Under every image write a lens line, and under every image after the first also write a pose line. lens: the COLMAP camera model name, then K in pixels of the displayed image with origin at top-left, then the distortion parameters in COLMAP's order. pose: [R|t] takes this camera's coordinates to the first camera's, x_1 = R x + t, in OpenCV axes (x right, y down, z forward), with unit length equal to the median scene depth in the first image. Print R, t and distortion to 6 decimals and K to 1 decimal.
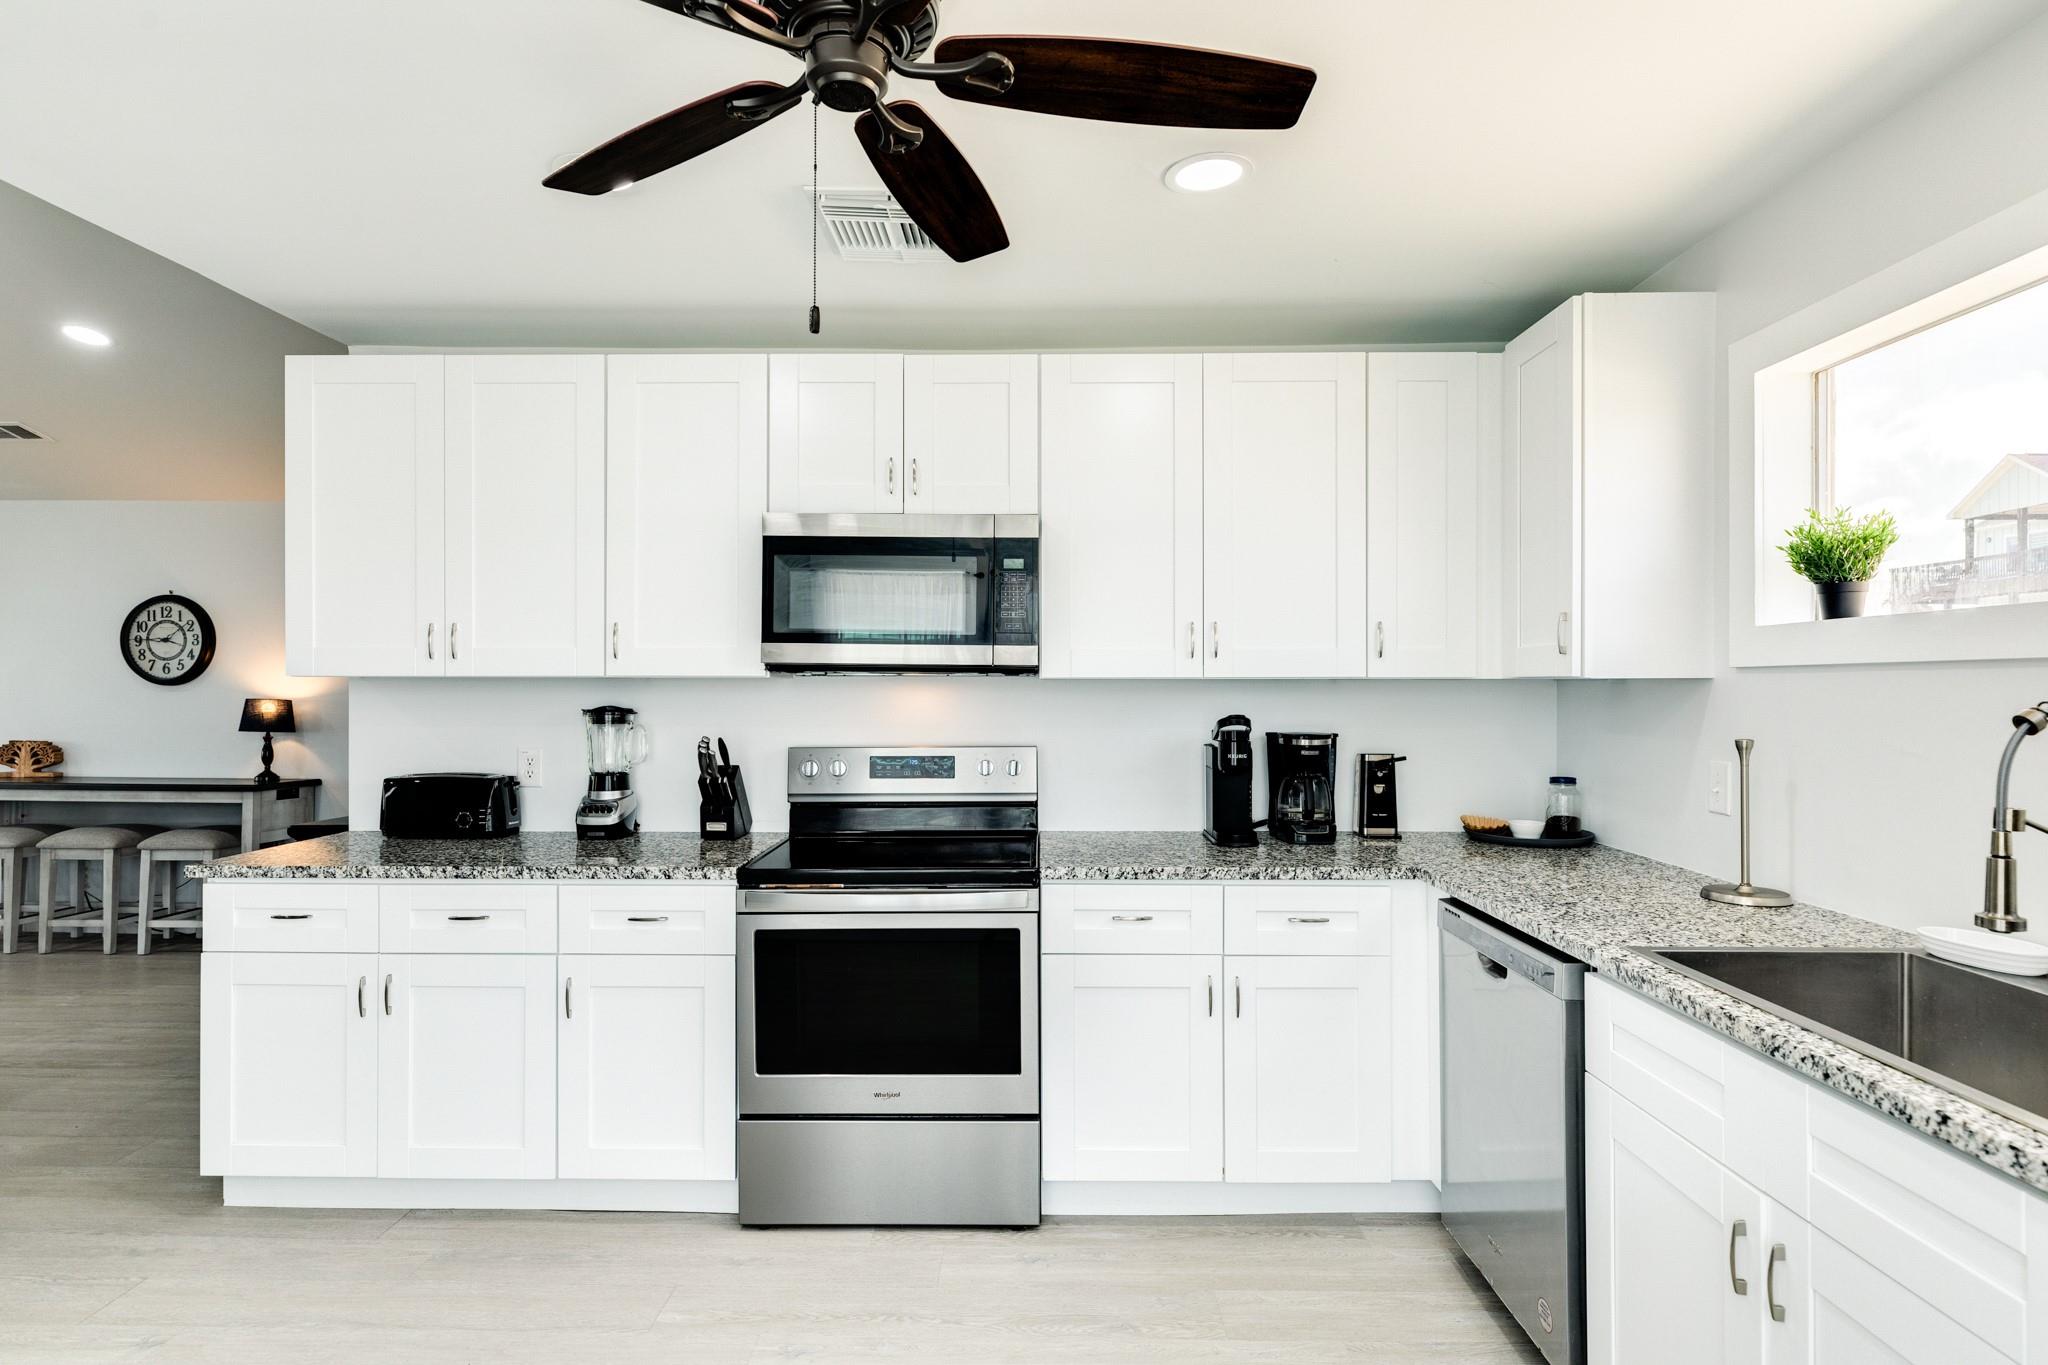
lens RADIAL K [[1026.0, 0, 1012.2], [0, 1026.0, 681.3], [0, 0, 1]] dist [0.004594, -0.001310]
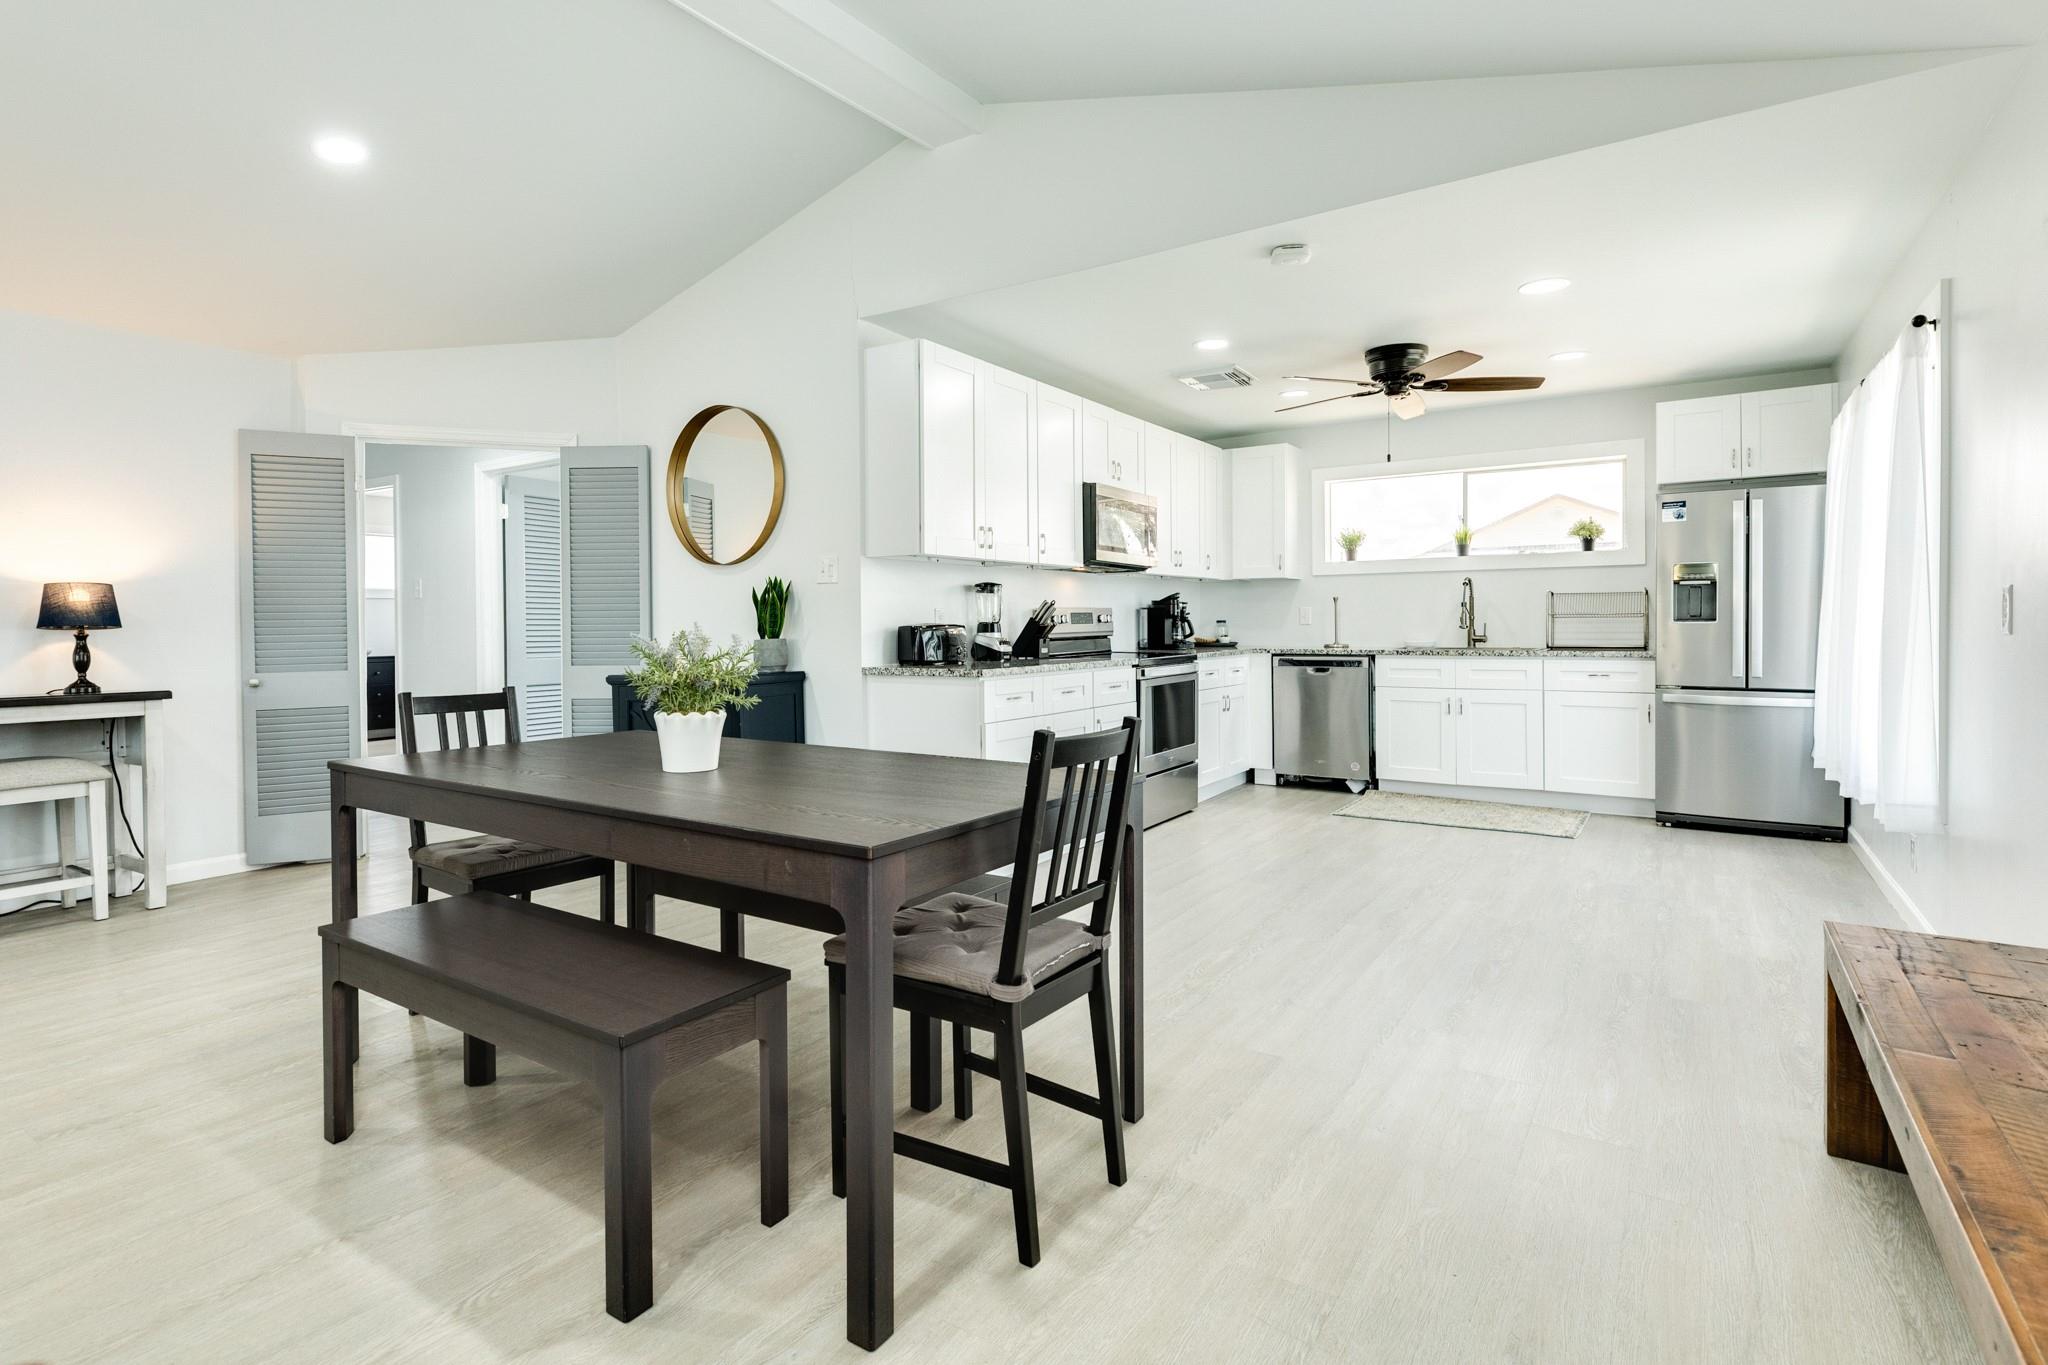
lens RADIAL K [[1026.0, 0, 1010.4], [0, 1026.0, 635.3], [0, 0, 1]] dist [0.004594, -0.001310]
pose [[0.552781, -0.017481, 0.833143, -0.959246], [0.004128, 0.999825, 0.018240, 0.043087], [-0.833316, -0.006643, 0.552756, 0.025789]]
